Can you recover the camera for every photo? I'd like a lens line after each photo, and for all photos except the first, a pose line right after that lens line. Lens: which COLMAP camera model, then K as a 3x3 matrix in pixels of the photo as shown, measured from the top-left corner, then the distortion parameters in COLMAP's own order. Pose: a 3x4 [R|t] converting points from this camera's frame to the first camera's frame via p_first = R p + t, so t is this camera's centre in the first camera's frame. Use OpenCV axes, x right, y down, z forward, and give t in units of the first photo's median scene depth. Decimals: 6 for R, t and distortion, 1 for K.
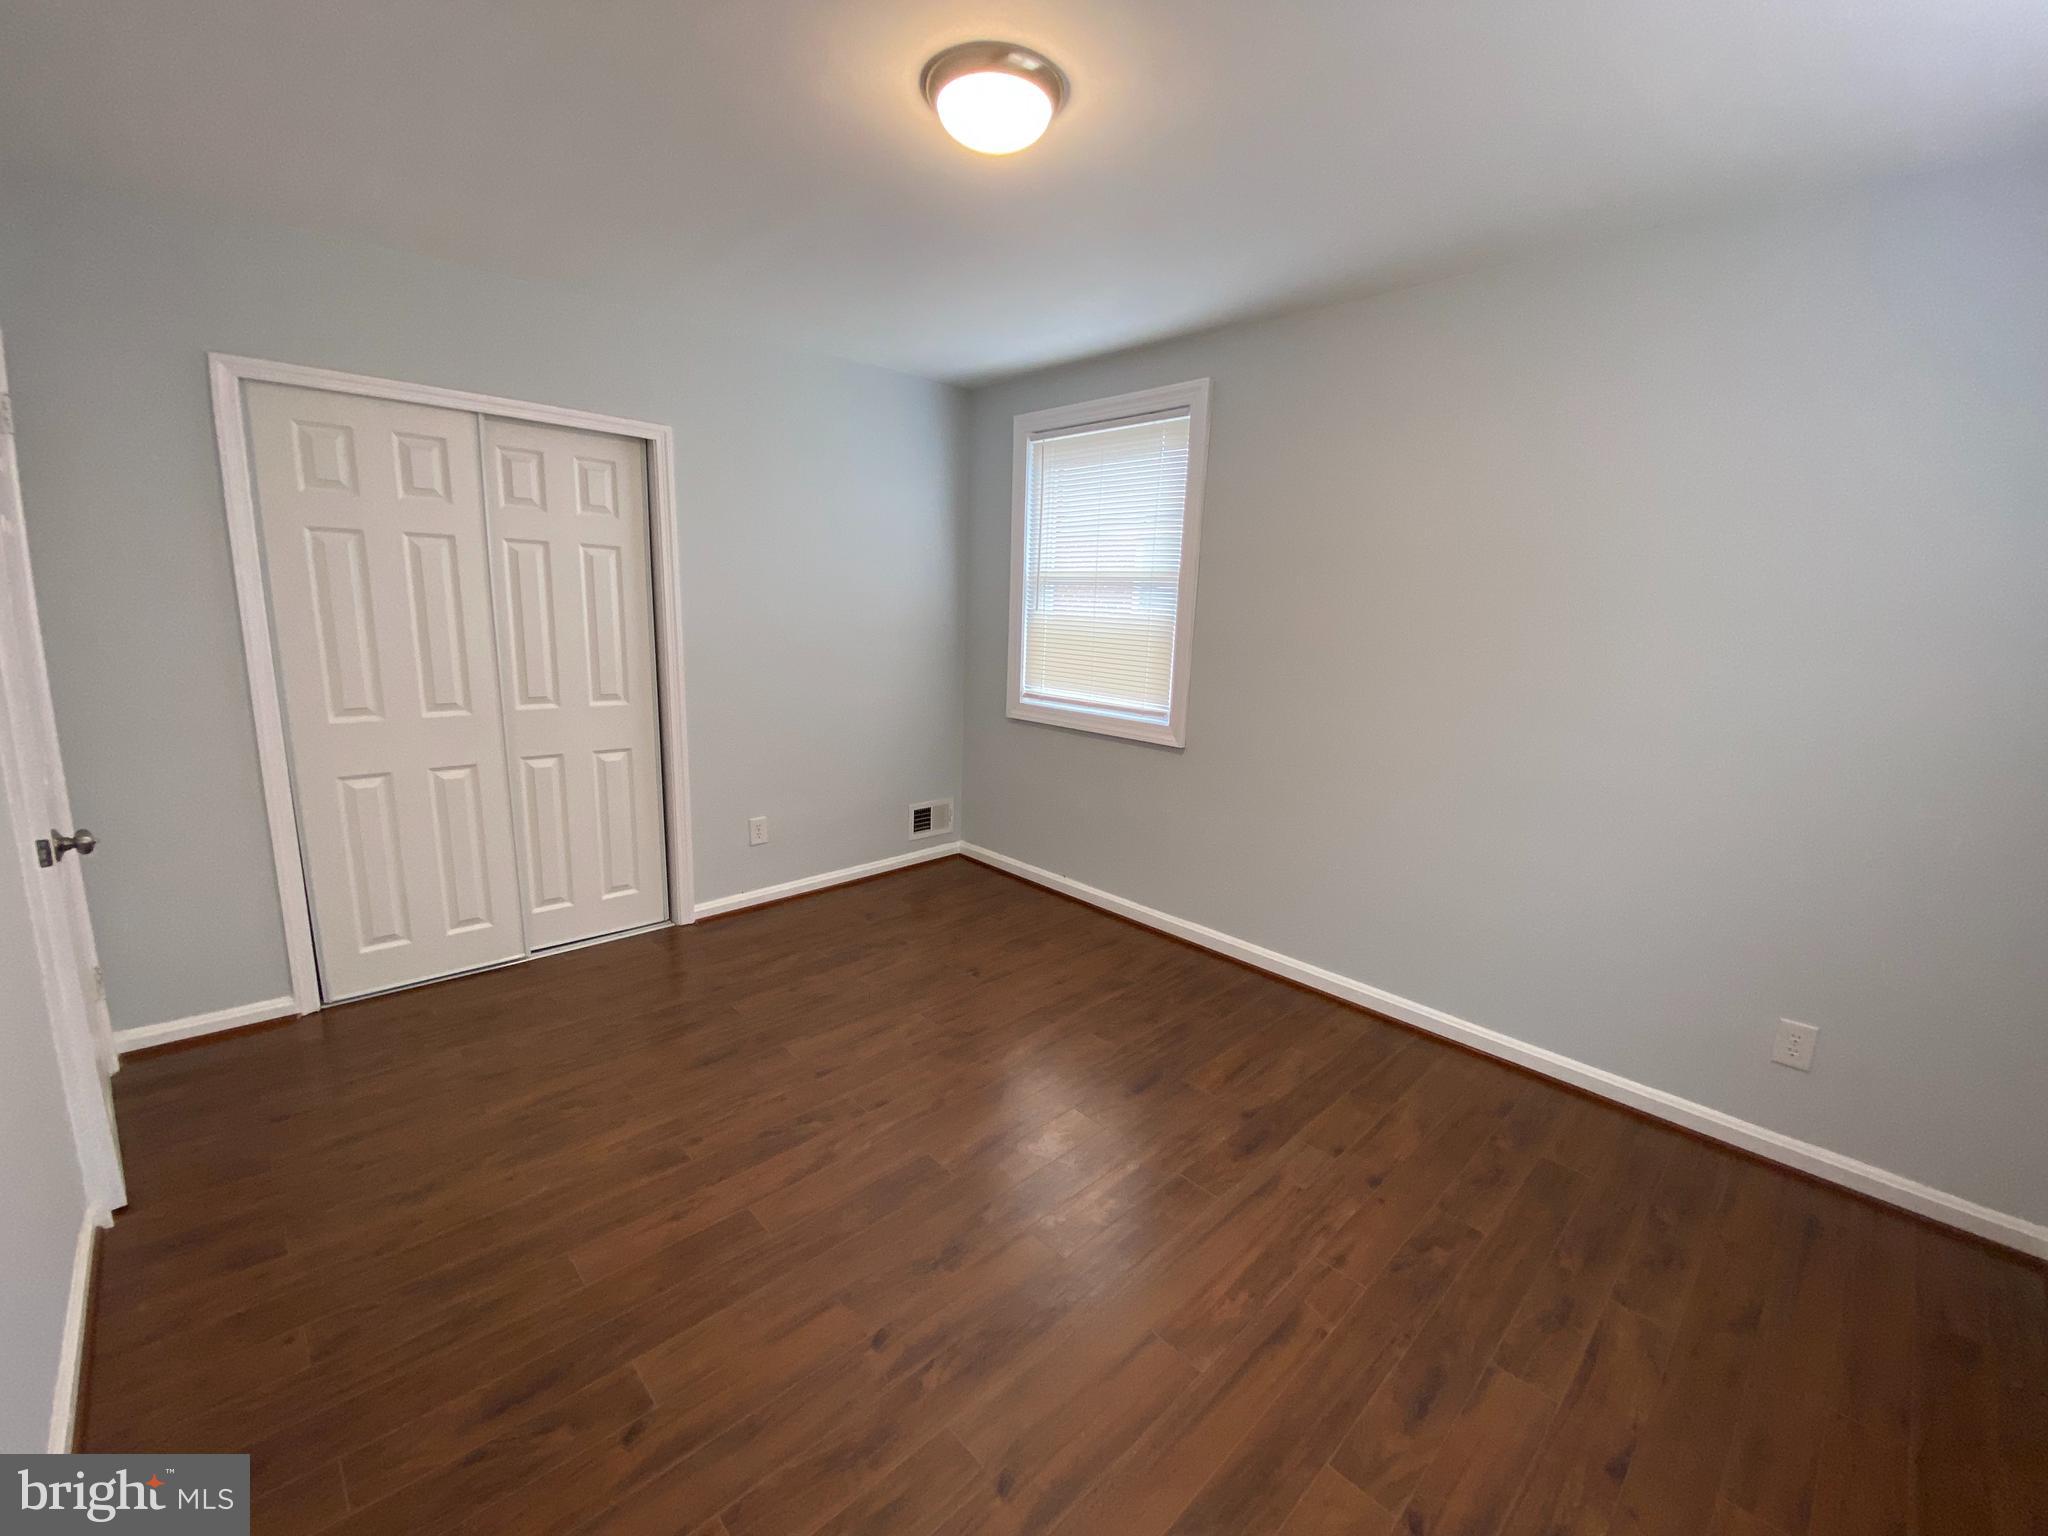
lens RADIAL K [[829.4, 0, 1024.0], [0, 829.4, 768.0], [0, 0, 1]] dist [0.018922, -0.018967]
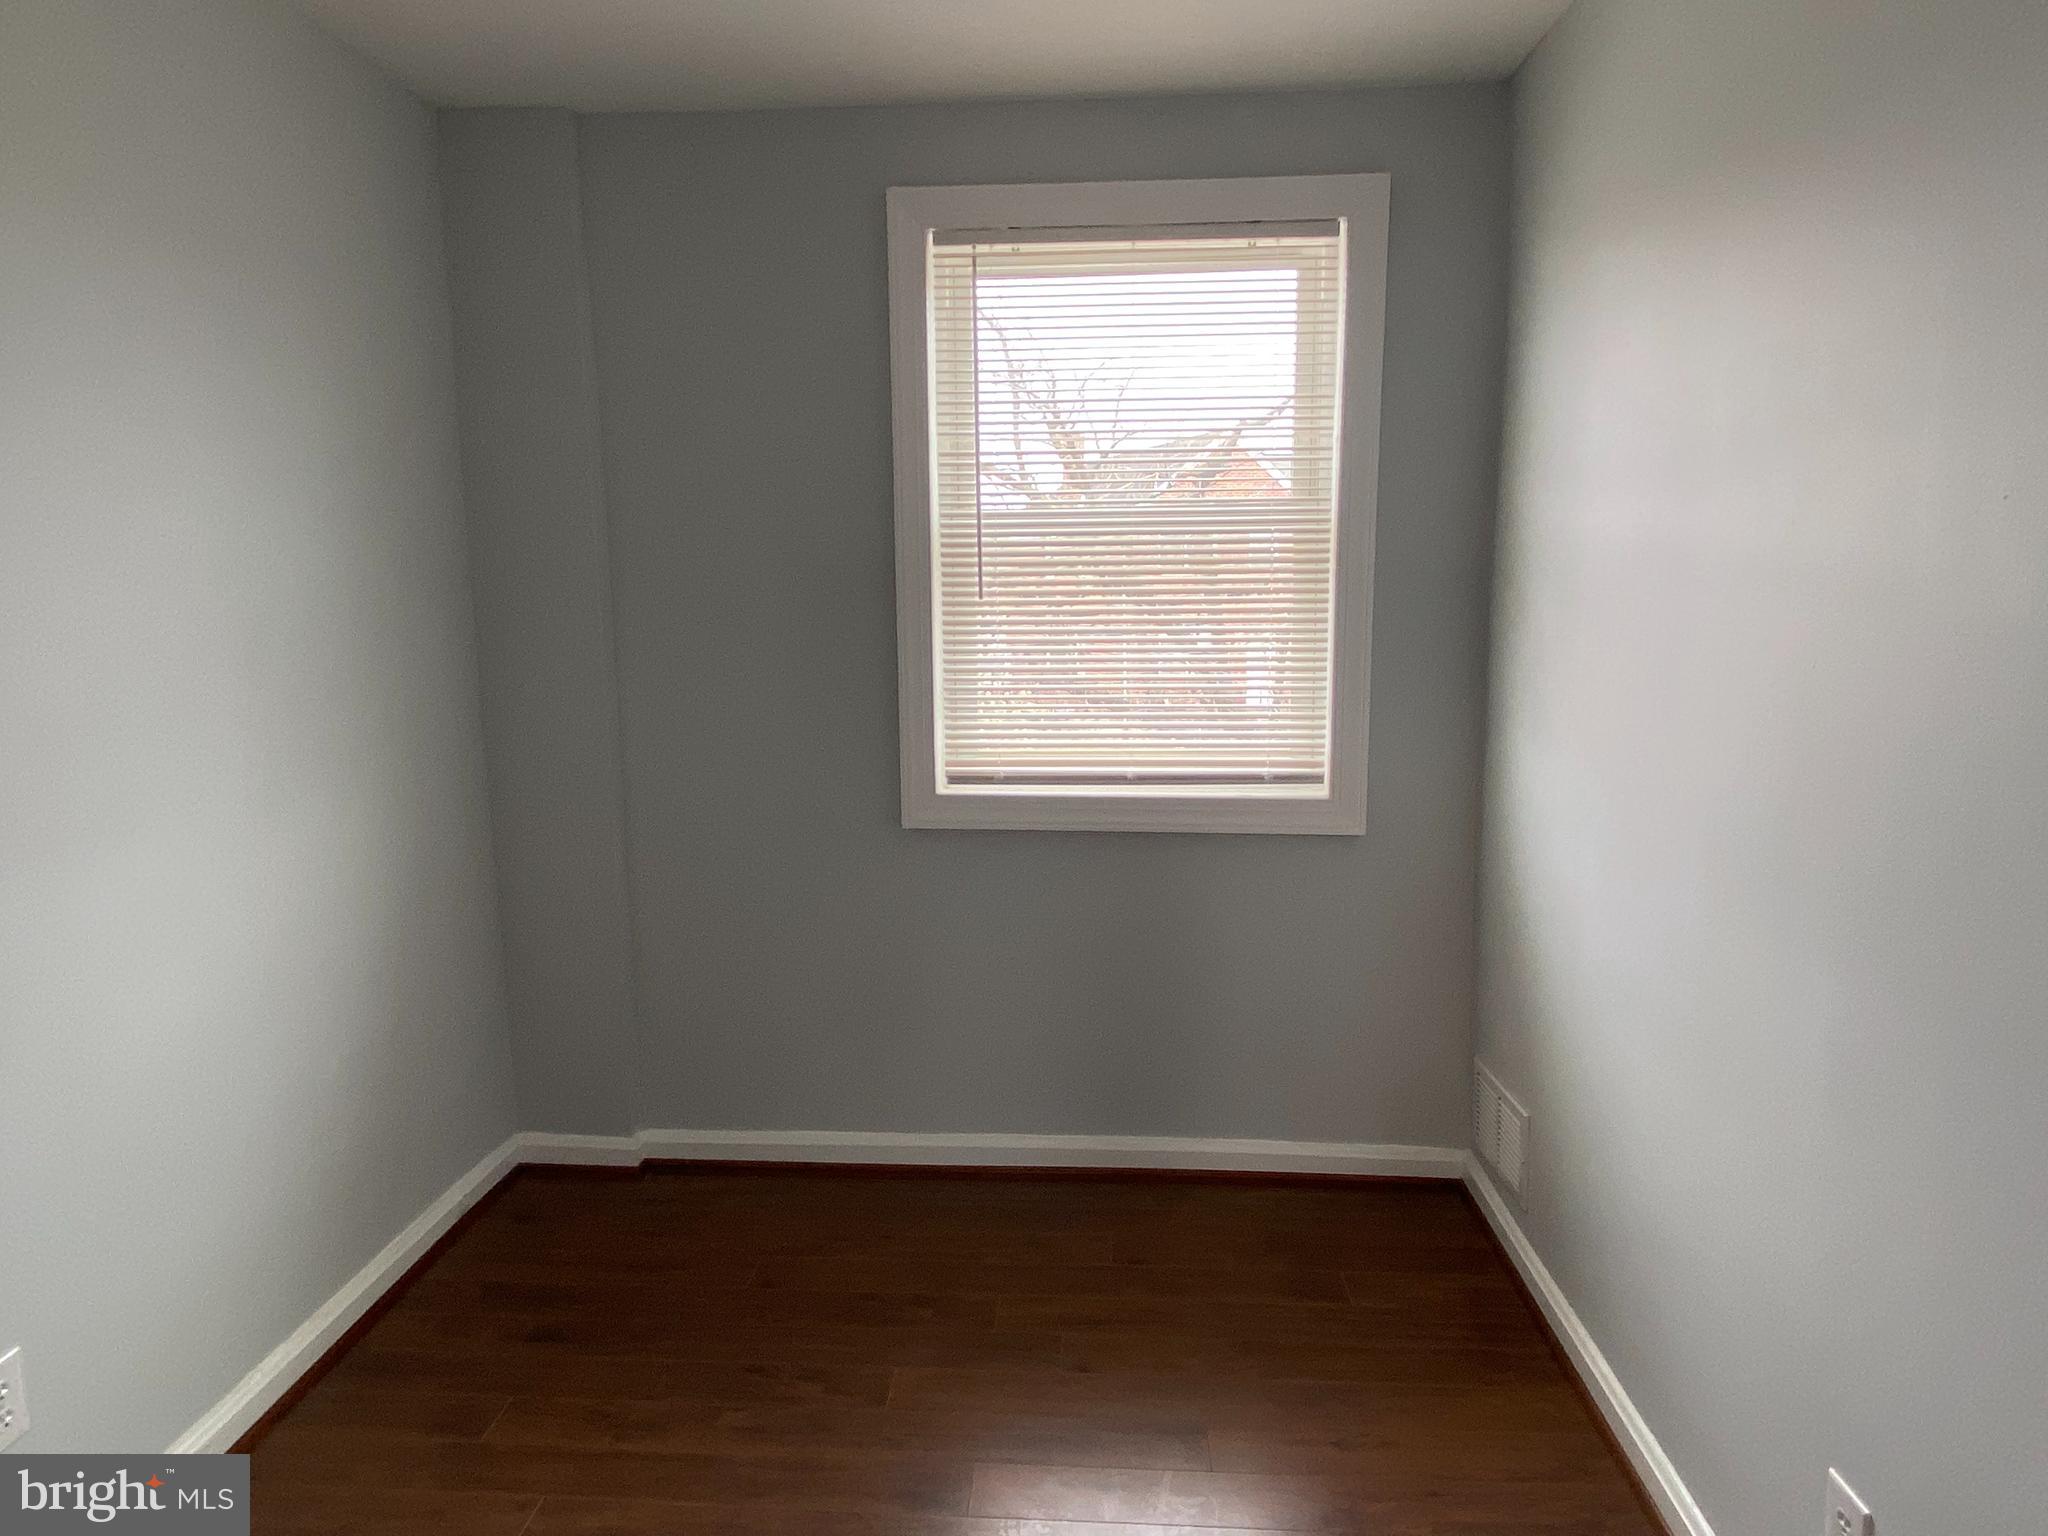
lens RADIAL K [[1256.0, 0, 1024.0], [0, 1256.0, 768.0], [0, 0, 1]] dist [0.092126, -0.103456]
pose [[0.746190, -0.134642, 0.651975, -0.443370], [0.155848, 0.987450, 0.025553, -0.105357], [-0.647234, 0.082542, 0.757810, 0.417953]]
